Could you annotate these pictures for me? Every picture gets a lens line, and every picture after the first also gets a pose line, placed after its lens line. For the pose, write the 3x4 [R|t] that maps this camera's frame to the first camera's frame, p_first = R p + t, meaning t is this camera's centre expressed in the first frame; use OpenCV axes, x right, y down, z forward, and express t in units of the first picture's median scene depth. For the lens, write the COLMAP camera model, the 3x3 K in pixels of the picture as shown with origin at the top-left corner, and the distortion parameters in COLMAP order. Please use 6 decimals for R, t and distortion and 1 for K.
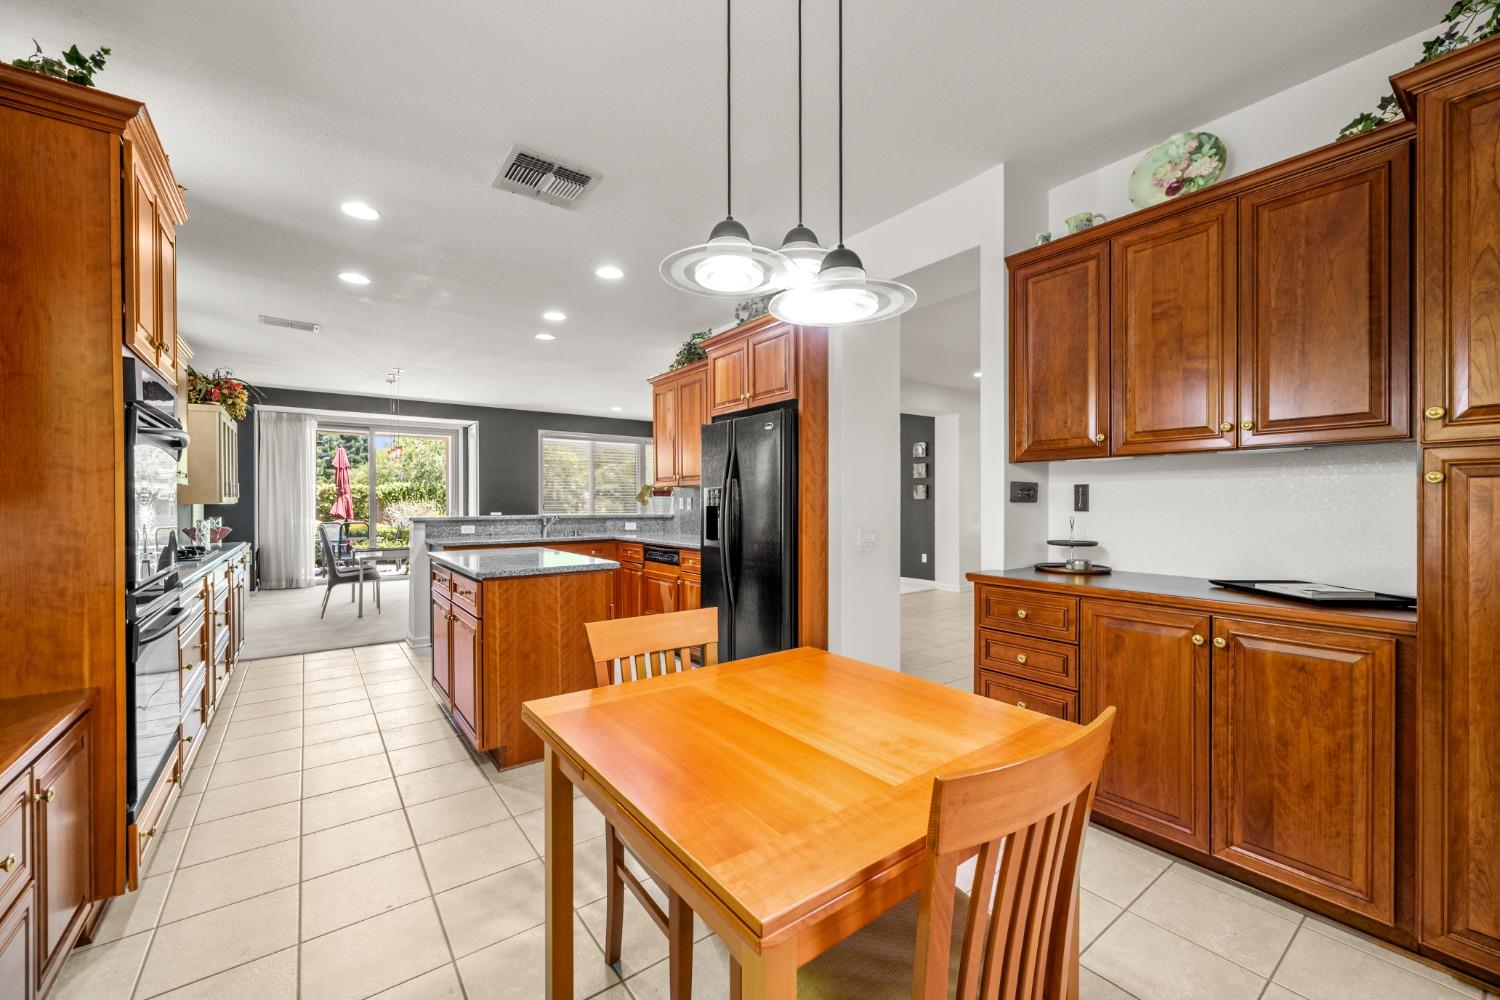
lens RADIAL K [[593.9, 0, 750.0], [0, 593.9, 500.0], [0, 0, 1]] dist [-0.000482, 0.000030]
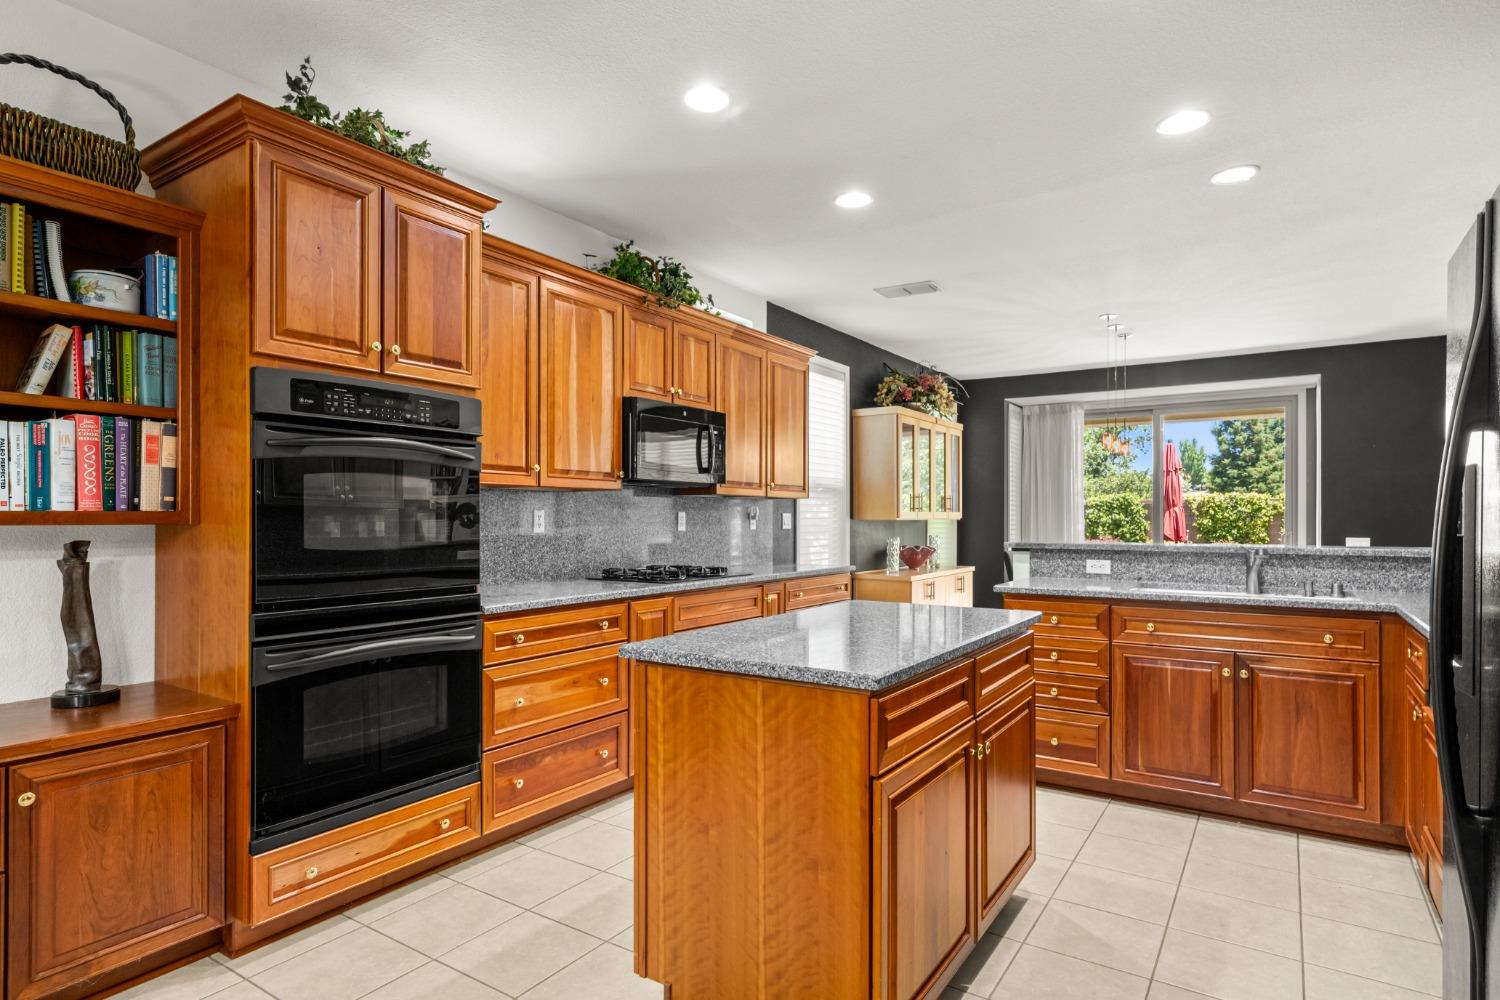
lens RADIAL K [[806.0, 0, 738.8], [0, 806.0, 516.5], [0, 0, 1]] dist [-0.000764, 0.000073]
pose [[0.325541, 0.000459, -0.945528, 0.251882], [0.000166, 1.000000, 0.000543, 0.000320], [0.945528, -0.000334, 0.325541, 0.749006]]
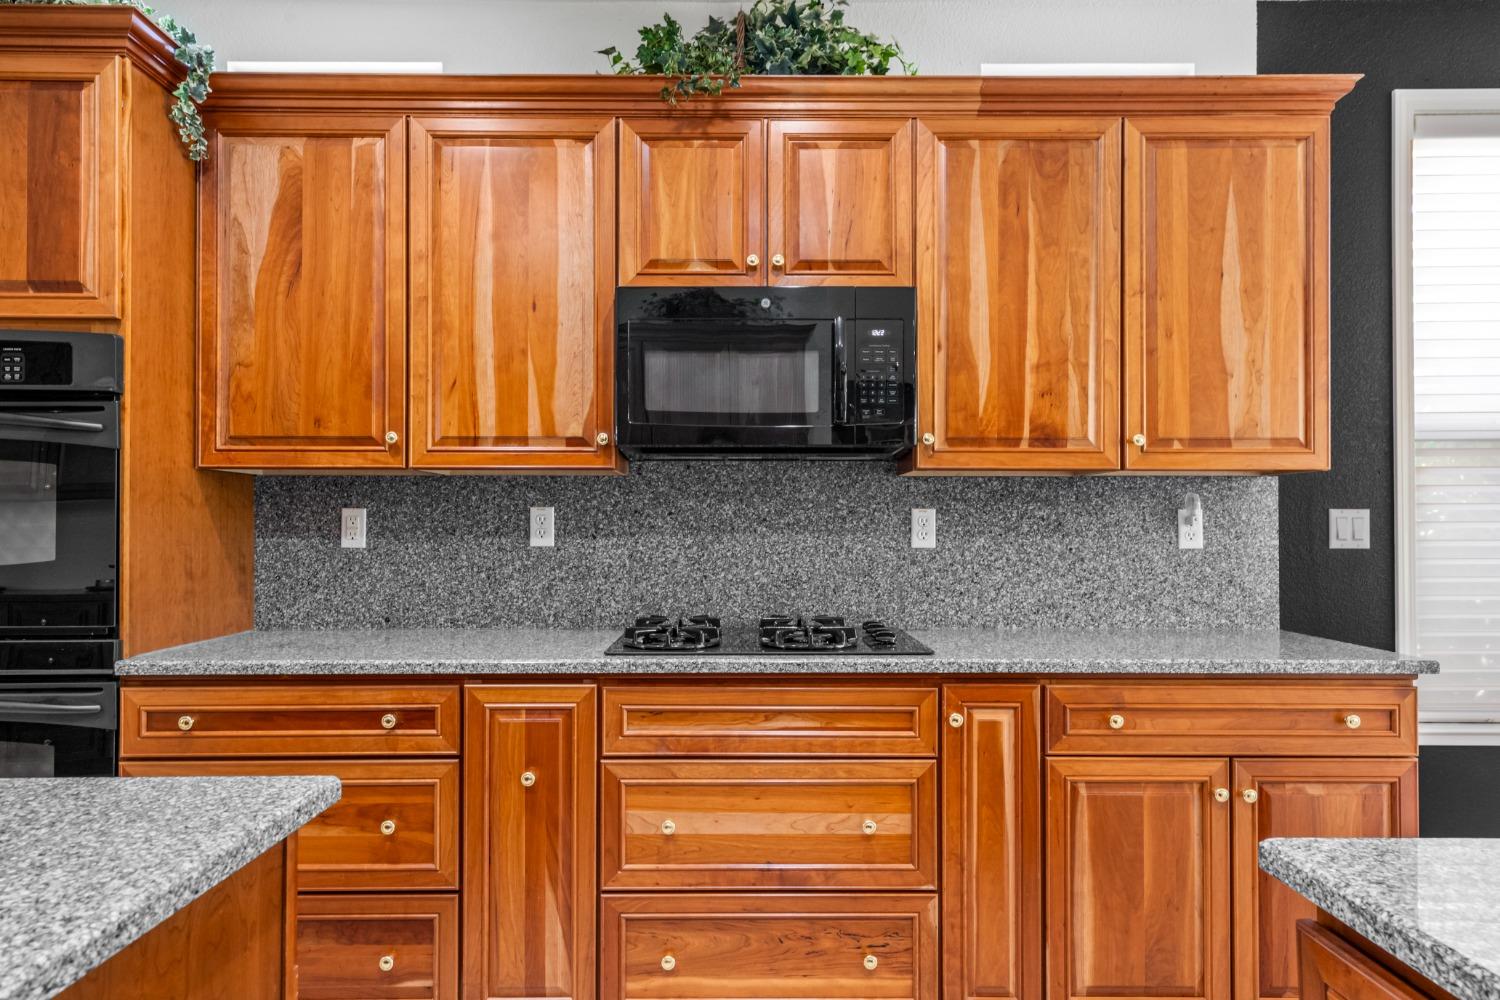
lens RADIAL K [[1003.8, 0, 748.0], [0, 1003.8, 508.0], [0, 0, 1]] dist [0.017285, 0.002552]
pose [[-0.597451, -0.009311, -0.801851, -0.428495], [0.002095, 0.999911, -0.013171, 0.003386], [0.801902, -0.009549, -0.597379, 1.606220]]
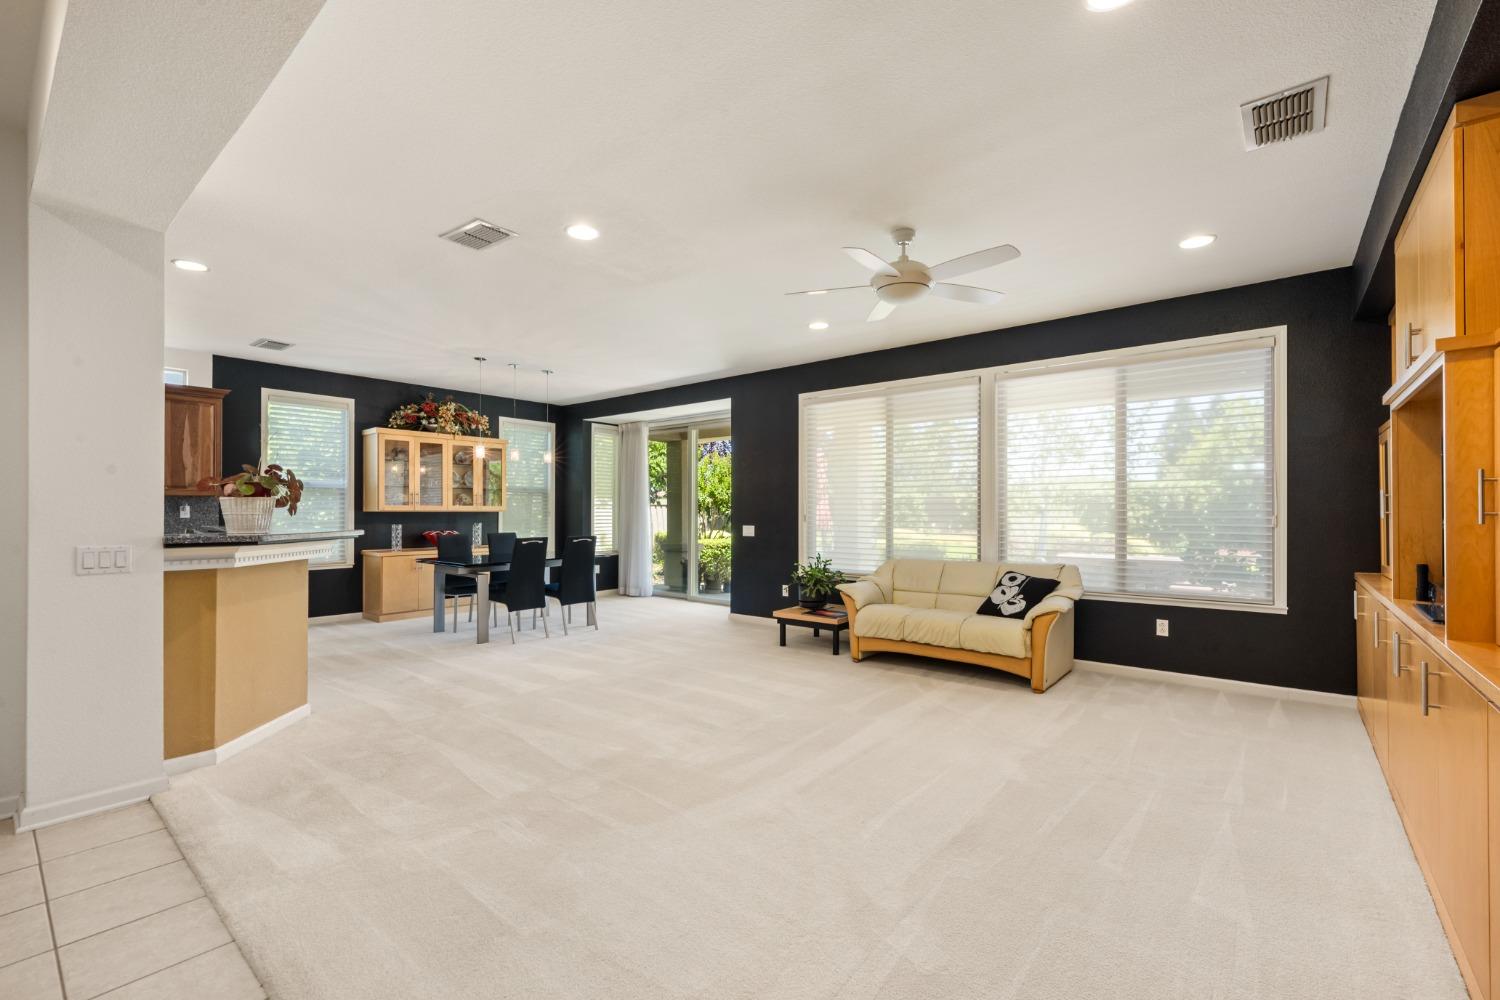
lens RADIAL K [[637.2, 0, 749.3], [0, 637.2, 511.4], [0, 0, 1]] dist [-0.000446, -0.000017]
pose [[0.230385, 0.000880, -0.973099, 0.926919], [-0.000621, 1.000000, 0.000757, 0.007519], [0.973099, 0.000430, 0.230385, 2.652125]]
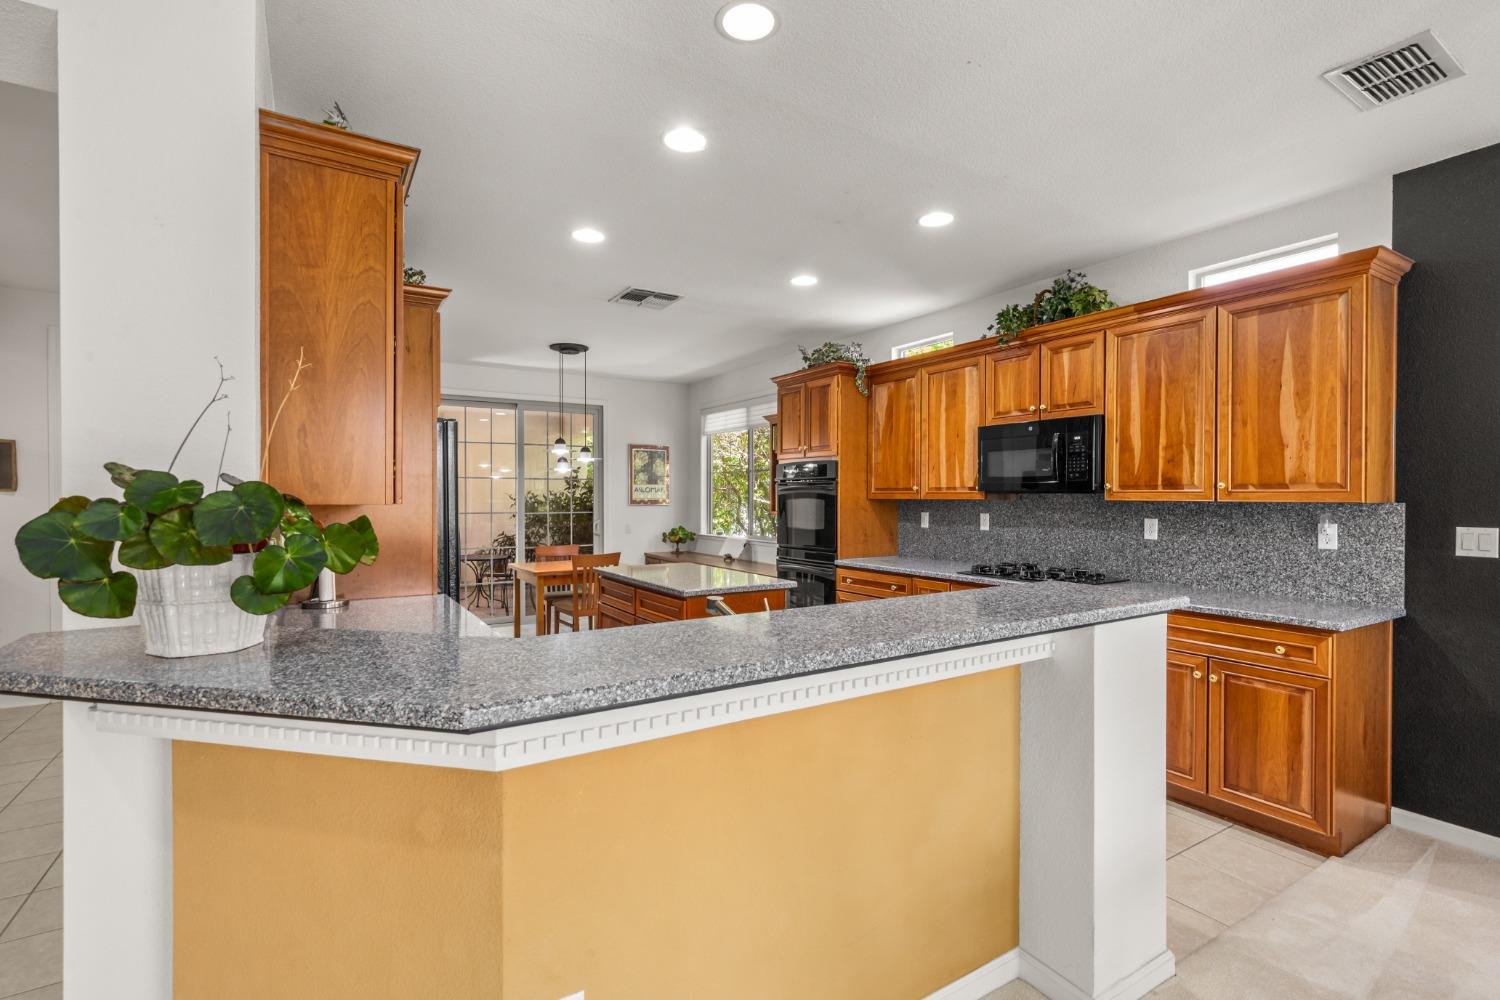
lens RADIAL K [[687.4, 0, 746.4], [0, 687.4, 503.1], [0, 0, 1]] dist [0.000375, -0.000020]
pose [[-0.995854, -0.000052, 0.090967, -0.688231], [0.000726, 0.999963, 0.008521, -0.048044], [-0.090964, 0.008551, -0.995817, 2.478268]]
